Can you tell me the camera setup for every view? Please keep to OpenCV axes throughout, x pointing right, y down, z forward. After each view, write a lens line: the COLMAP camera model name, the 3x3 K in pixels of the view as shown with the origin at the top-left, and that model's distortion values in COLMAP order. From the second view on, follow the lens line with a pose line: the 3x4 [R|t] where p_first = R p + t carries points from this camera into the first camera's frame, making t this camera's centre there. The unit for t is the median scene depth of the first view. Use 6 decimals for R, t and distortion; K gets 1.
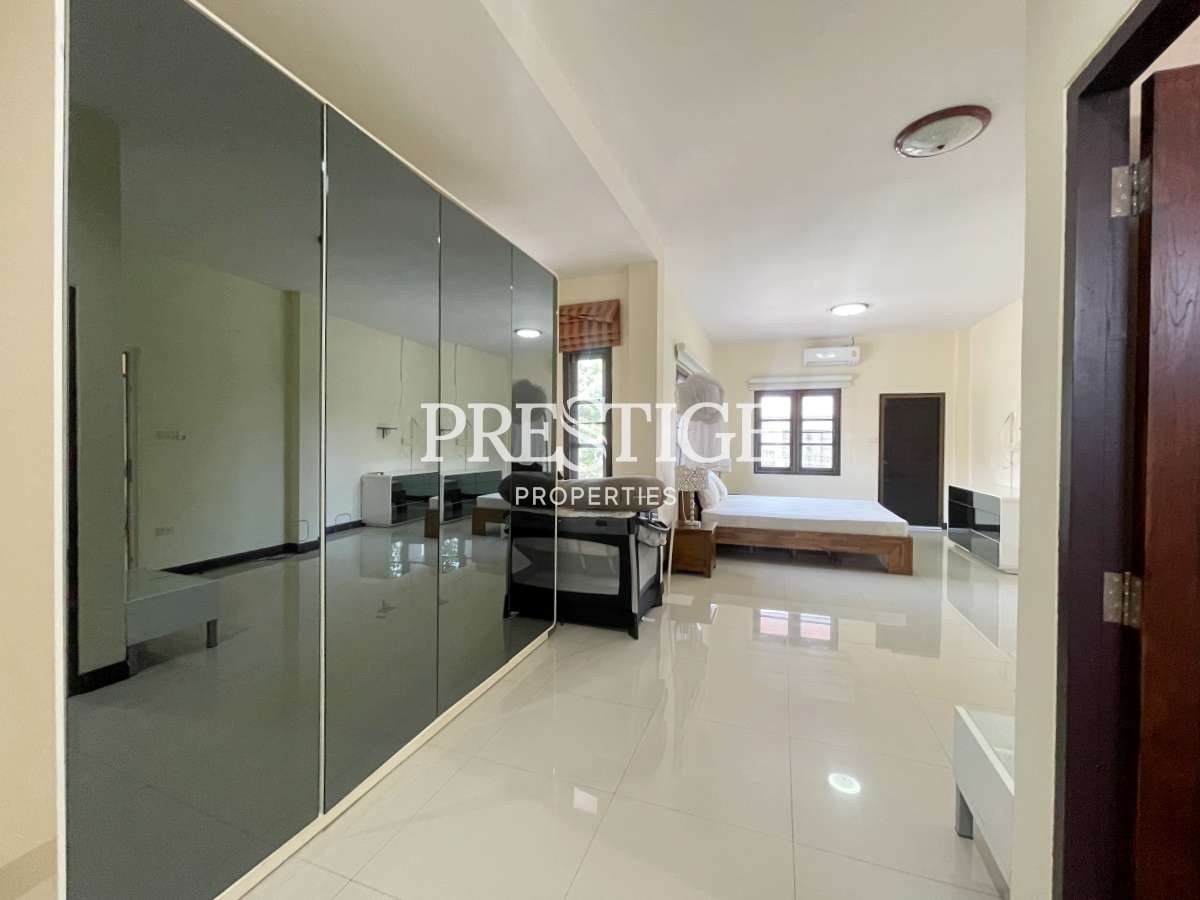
lens RADIAL K [[492.4, 0, 603.4], [0, 492.4, 447.1], [0, 0, 1]] dist [-0.000881, -0.000151]
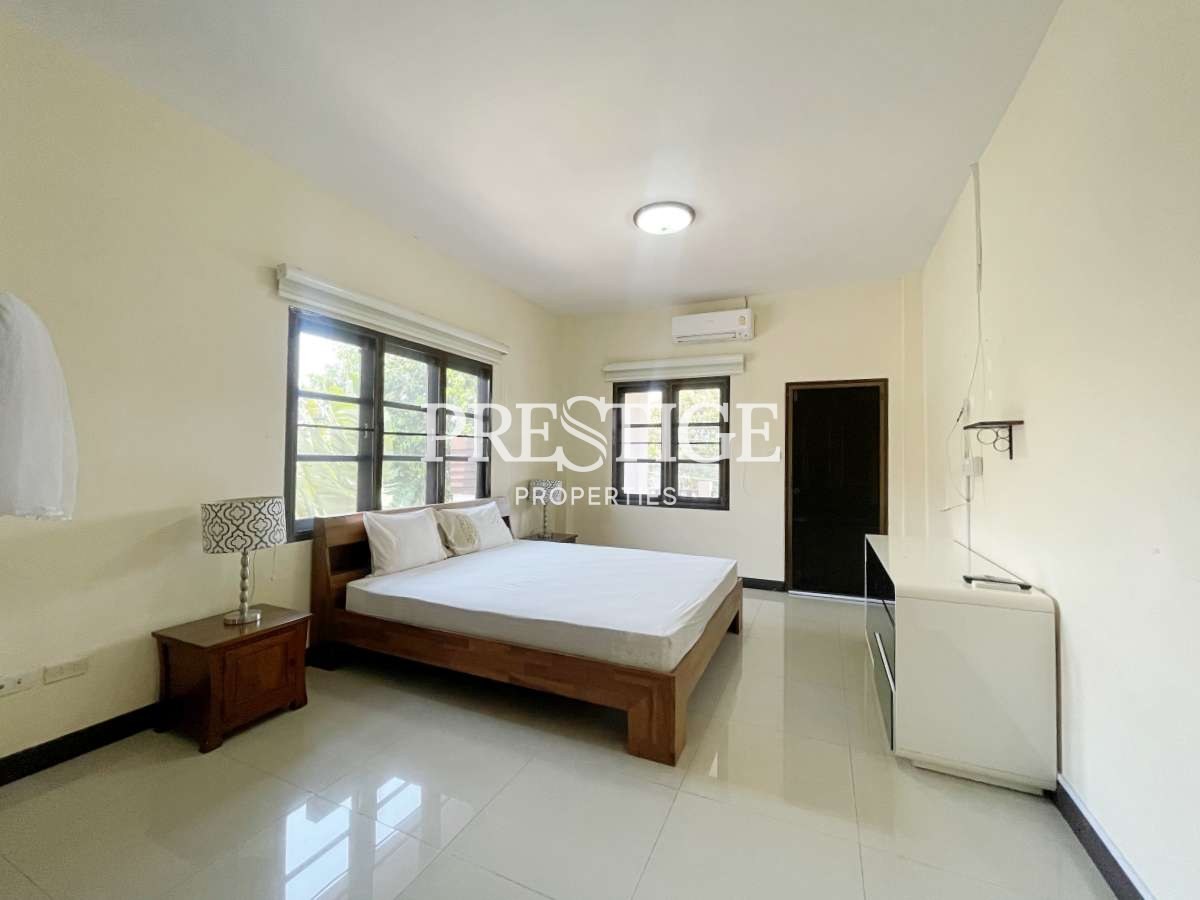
lens RADIAL K [[488.0, 0, 596.6], [0, 488.0, 447.5], [0, 0, 1]] dist [0.000922, -0.000294]
pose [[0.995611, 0.004258, -0.093494, 0.376171], [-0.007502, 0.999381, -0.034380, -0.000916], [0.093290, 0.034931, 0.995026, 0.351882]]
